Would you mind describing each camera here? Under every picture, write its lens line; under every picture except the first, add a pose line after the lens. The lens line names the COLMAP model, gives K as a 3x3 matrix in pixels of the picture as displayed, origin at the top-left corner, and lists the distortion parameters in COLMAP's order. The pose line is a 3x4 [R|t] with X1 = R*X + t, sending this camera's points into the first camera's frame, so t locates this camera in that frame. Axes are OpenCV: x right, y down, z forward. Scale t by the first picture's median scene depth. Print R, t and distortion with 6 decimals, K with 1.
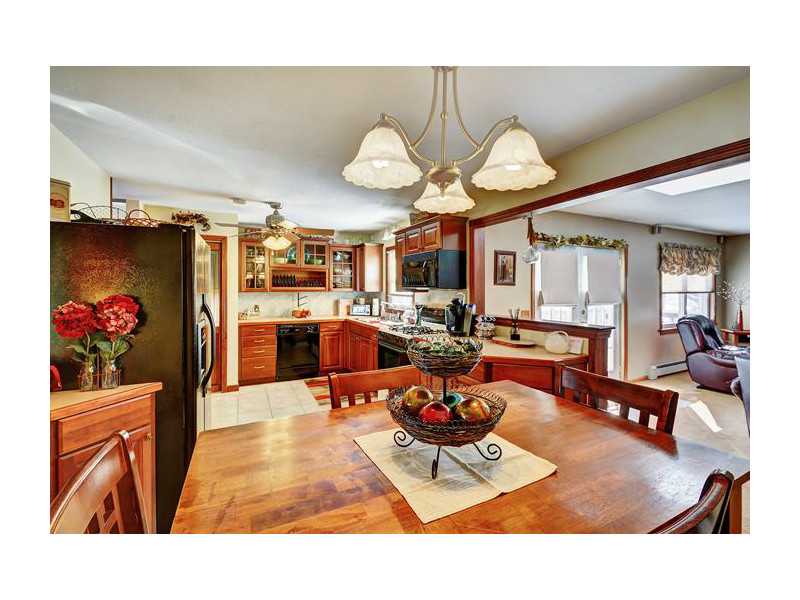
lens RADIAL K [[320.4, 0, 396.8], [0, 320.4, 291.5], [0, 0, 1]] dist [-0.001026, -0.001237]
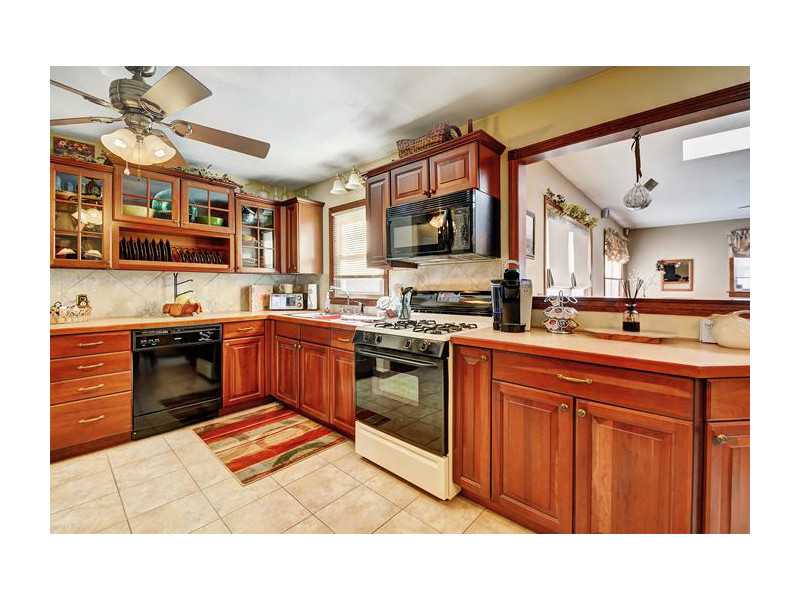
lens RADIAL K [[320.4, 0, 401.5], [0, 320.4, 289.1], [0, 0, 1]] dist [-0.001026, -0.001237]
pose [[0.930456, -0.007987, 0.366316, -0.145598], [0.008583, 0.999963, 0.000001, 0.036747], [-0.366303, 0.003144, 0.930490, 0.329090]]
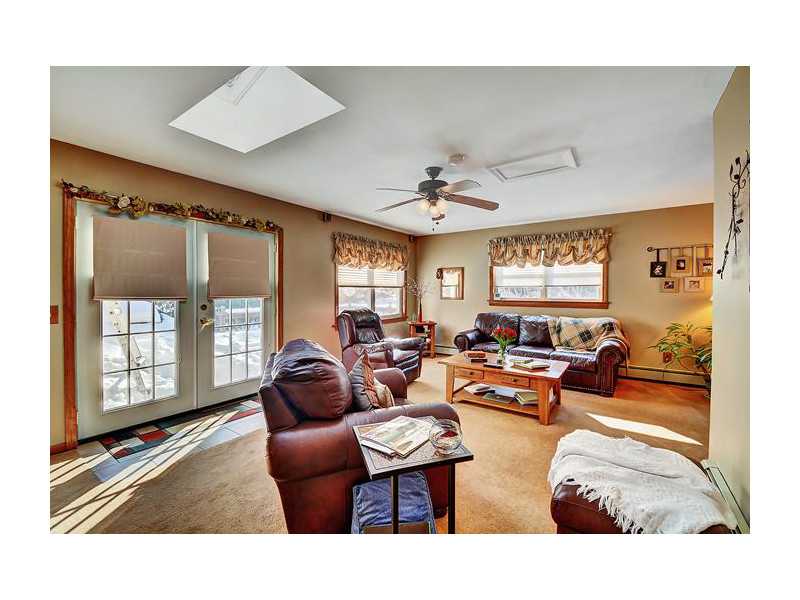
lens RADIAL K [[320.4, 0, 398.3], [0, 320.4, 295.3], [0, 0, 1]] dist [-0.001026, -0.001237]
pose [[0.879464, -0.003536, 0.475953, 0.587458], [0.006567, 0.999967, -0.004705, 0.041382], [-0.475921, 0.007264, 0.879458, 0.093308]]
